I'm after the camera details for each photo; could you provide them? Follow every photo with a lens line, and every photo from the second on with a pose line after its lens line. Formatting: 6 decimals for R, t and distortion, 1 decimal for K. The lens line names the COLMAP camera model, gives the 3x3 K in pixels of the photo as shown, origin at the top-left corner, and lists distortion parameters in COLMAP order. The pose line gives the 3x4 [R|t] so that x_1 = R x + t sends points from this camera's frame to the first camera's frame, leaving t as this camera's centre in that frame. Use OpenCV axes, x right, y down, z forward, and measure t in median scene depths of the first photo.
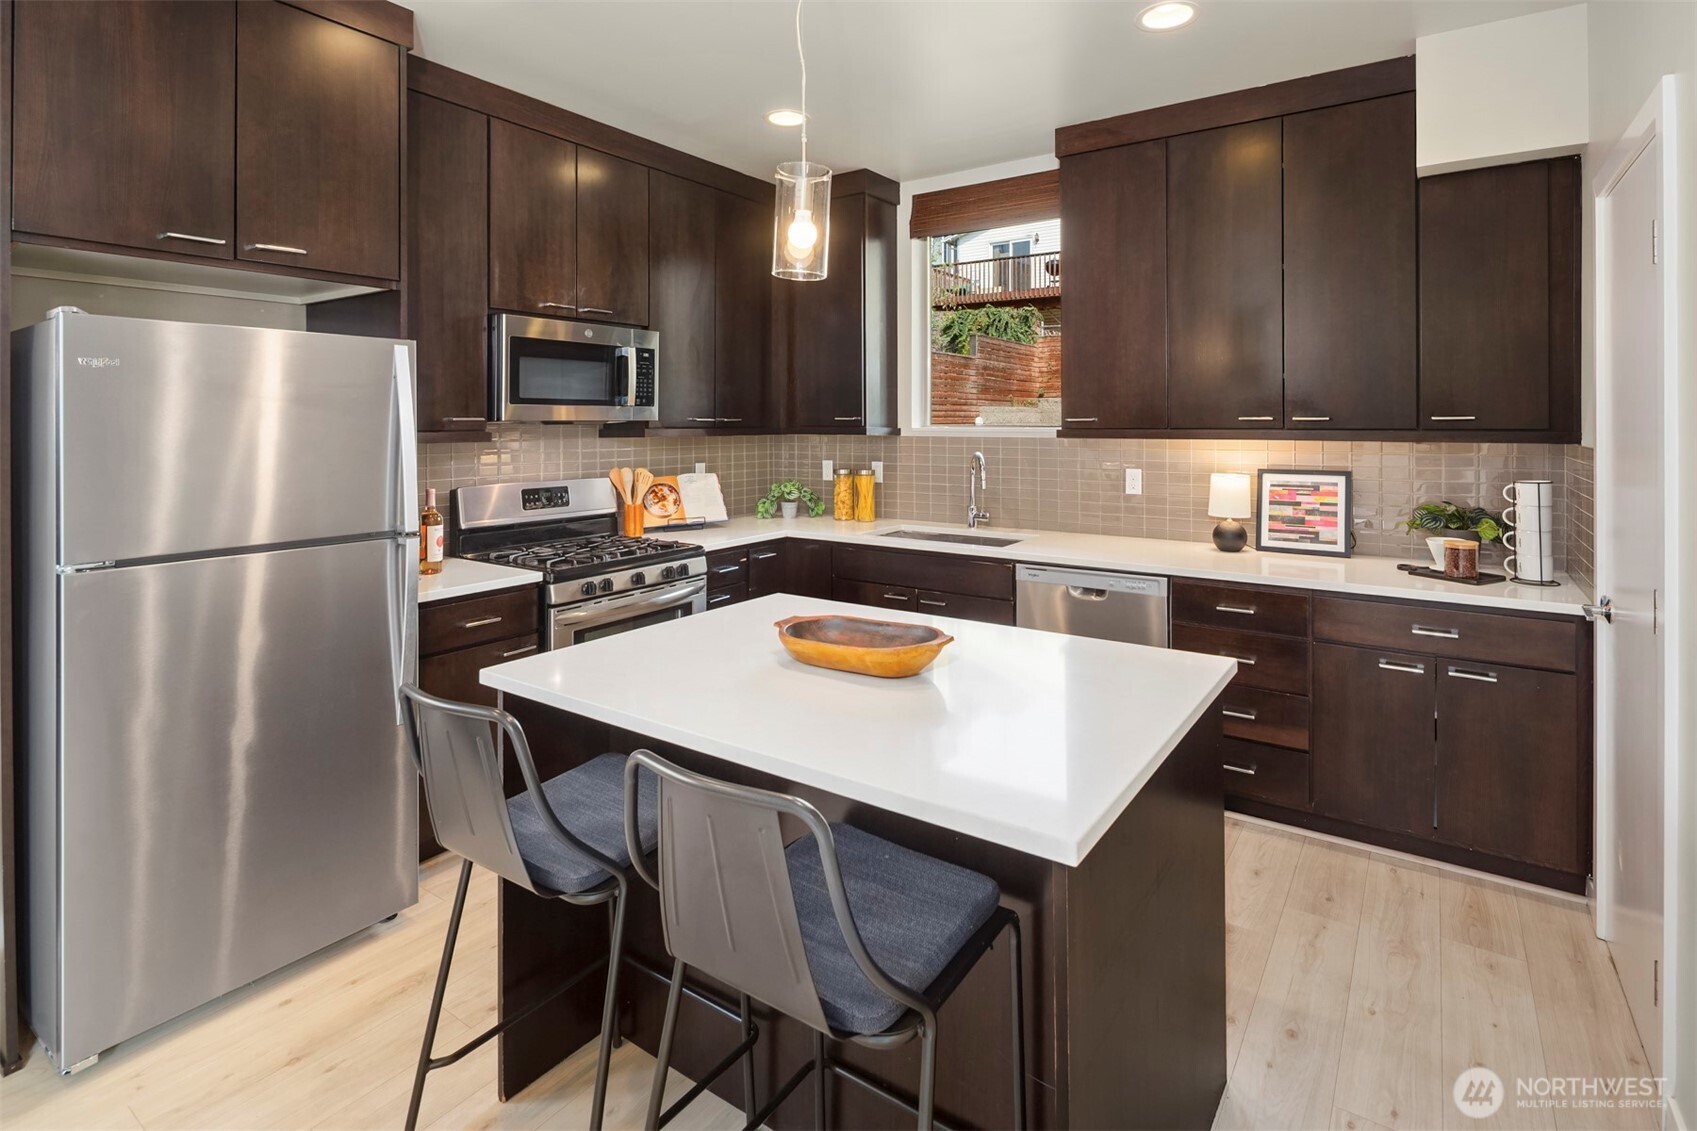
lens RADIAL K [[865.5, 0, 873.9], [0, 865.5, 404.0], [0, 0, 1]] dist [-0.001379, 0.000708]
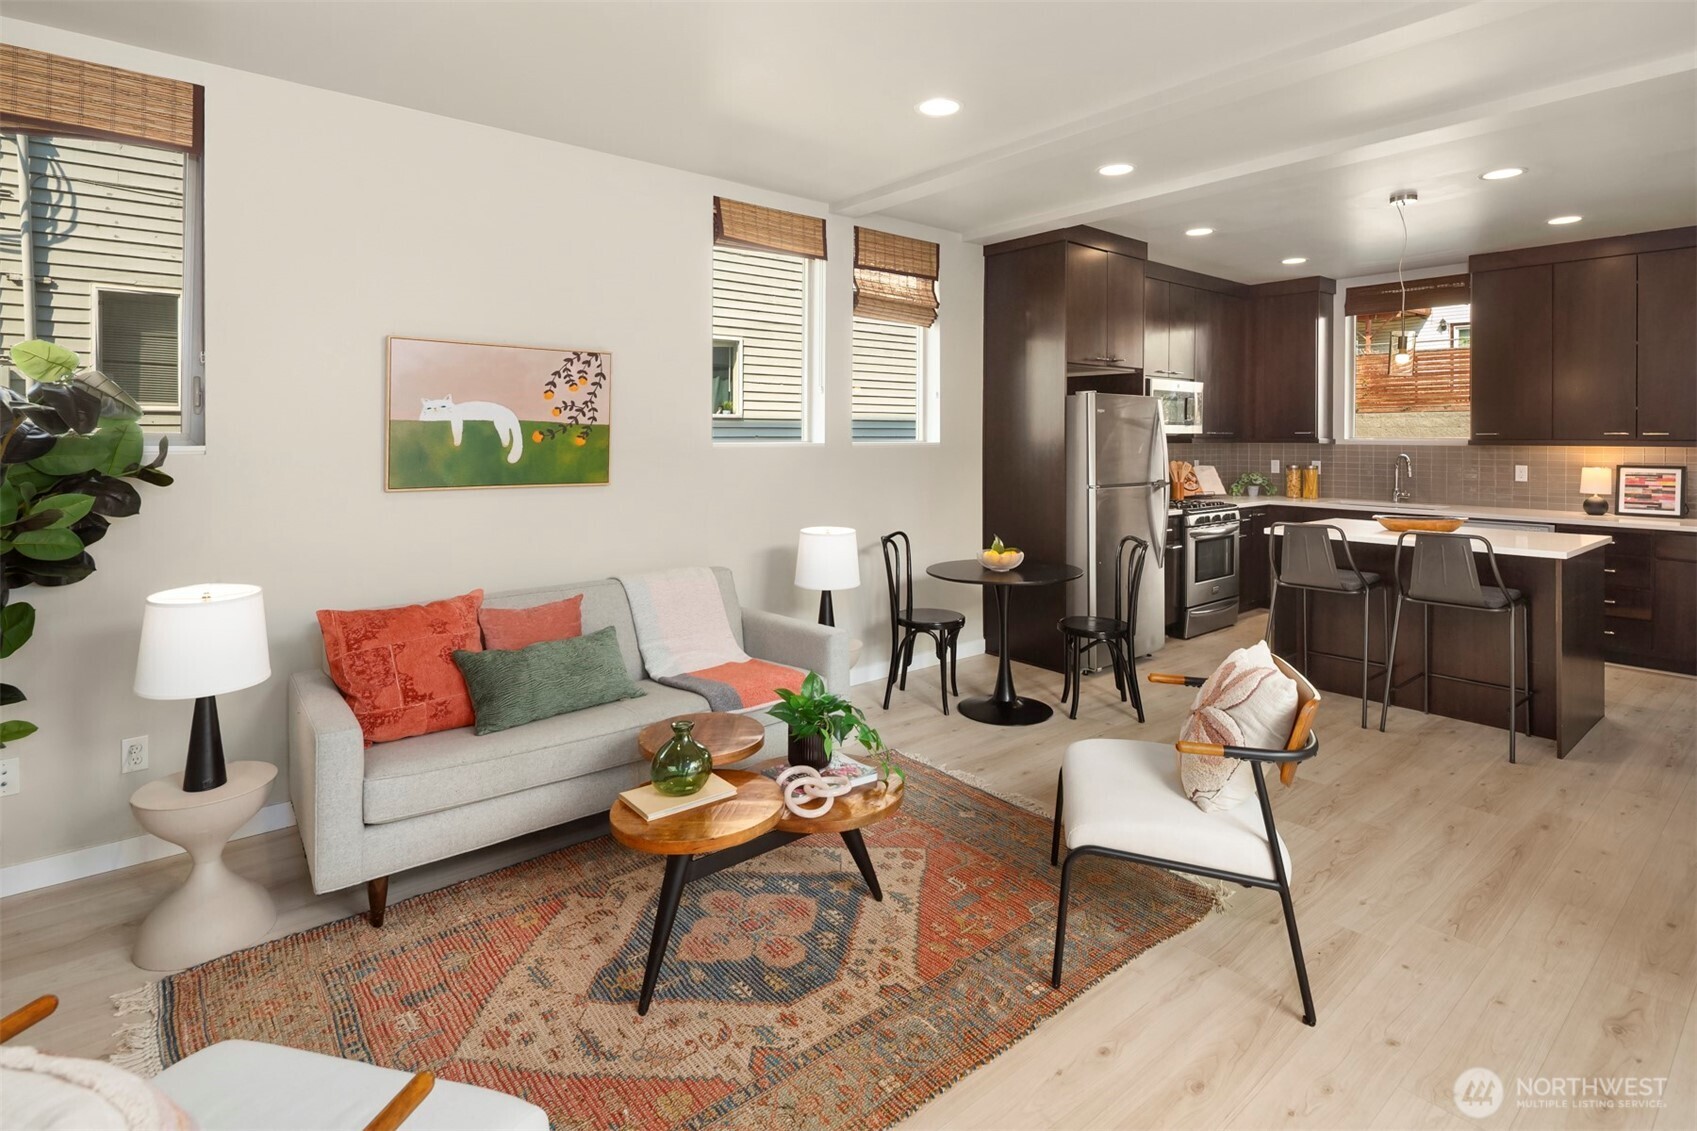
lens RADIAL K [[865.5, 0, 867.8], [0, 865.5, 429.5], [0, 0, 1]] dist [-0.001379, 0.000708]
pose [[0.958466, 0.003302, -0.285187, -0.428434], [0.000989, 0.999889, 0.014900, -0.016611], [0.285204, -0.014563, 0.958356, -0.928631]]
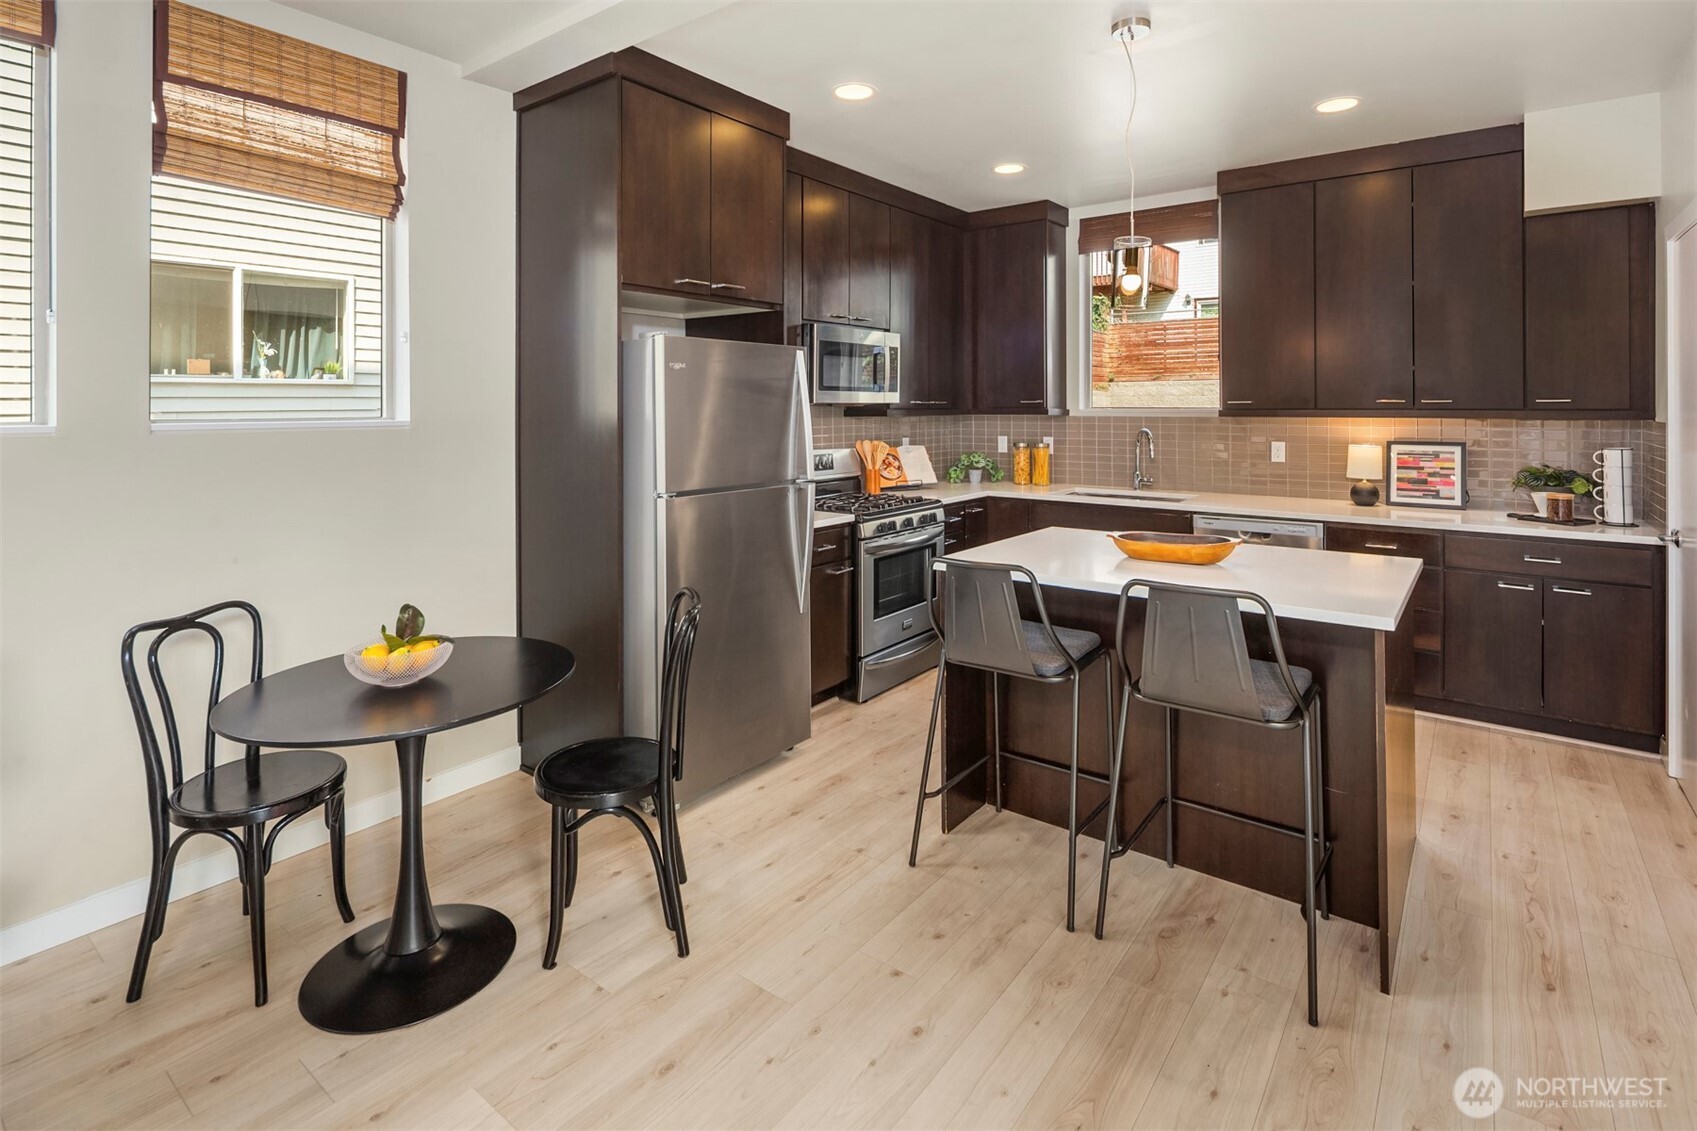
lens RADIAL K [[839.9, 0, 884.1], [0, 839.9, 387.7], [0, 0, 1]] dist [0.001682, -0.000554]
pose [[0.998747, -0.000993, -0.050025, -0.224926], [0.000998, 1.000000, 0.000065, -0.003855], [0.050025, -0.000115, 0.998748, -0.260794]]
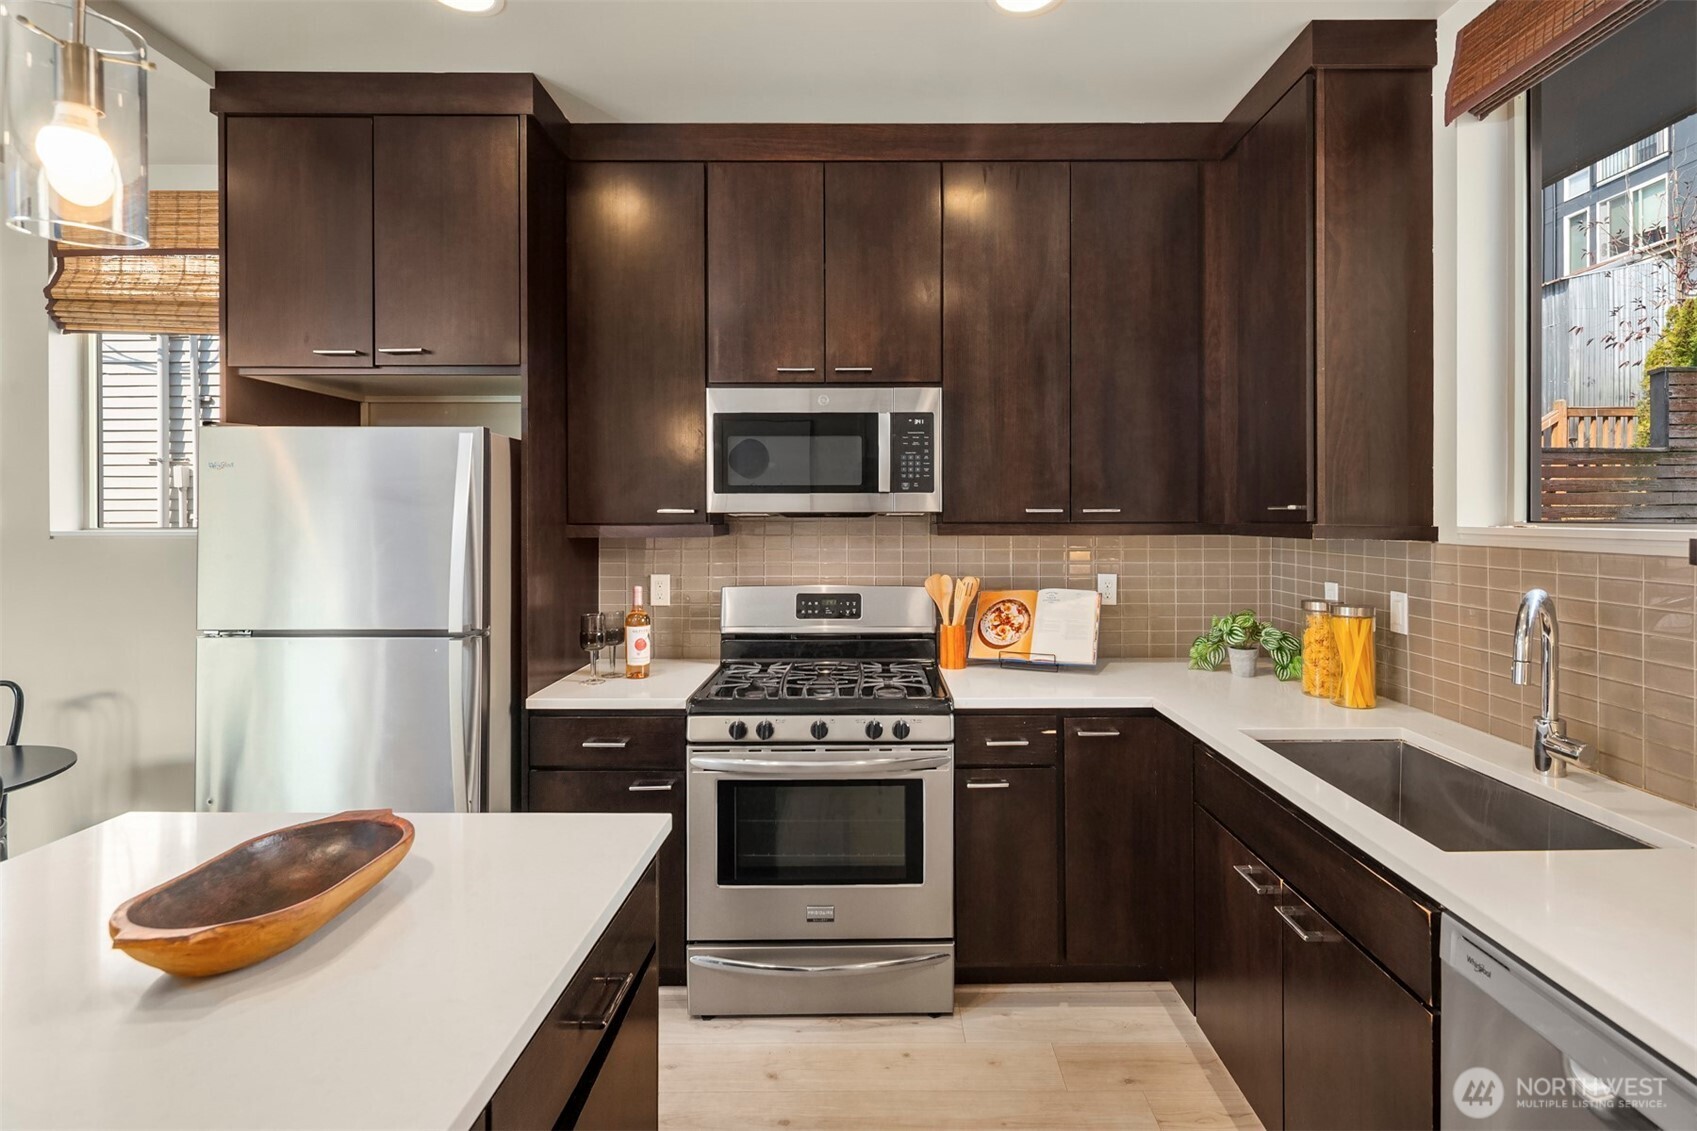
lens RADIAL K [[839.9, 0, 897.2], [0, 839.9, 510.0], [0, 0, 1]] dist [0.001682, -0.000554]
pose [[0.544076, -0.002391, -0.839033, 0.342902], [0.018533, 0.999786, 0.009168, 0.011276], [0.838832, -0.020538, 0.544004, 0.648874]]
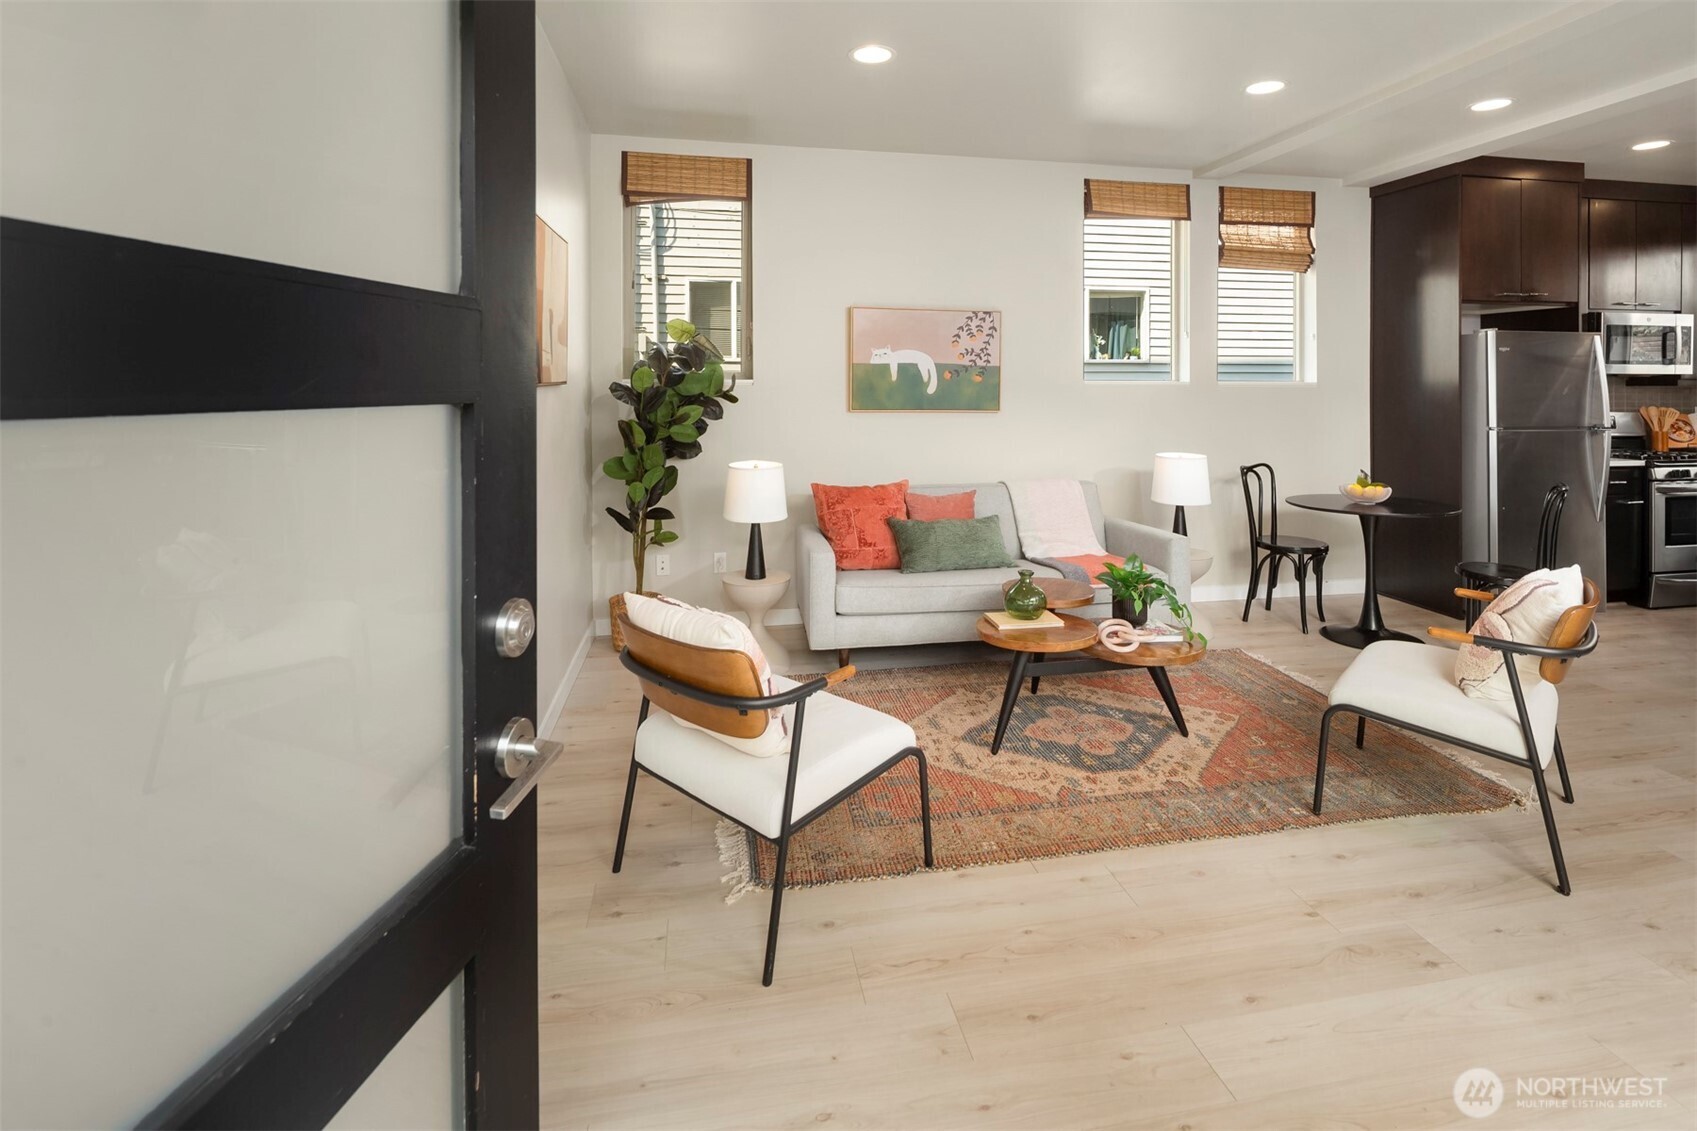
lens RADIAL K [[839.9, 0, 852.1], [0, 839.9, 379.2], [0, 0, 1]] dist [0.001682, -0.000554]
pose [[0.690612, 0.003213, -0.723218, -0.217592], [0.009864, 0.999855, 0.013861, -0.006461], [0.723158, -0.016707, 0.690480, -1.109320]]
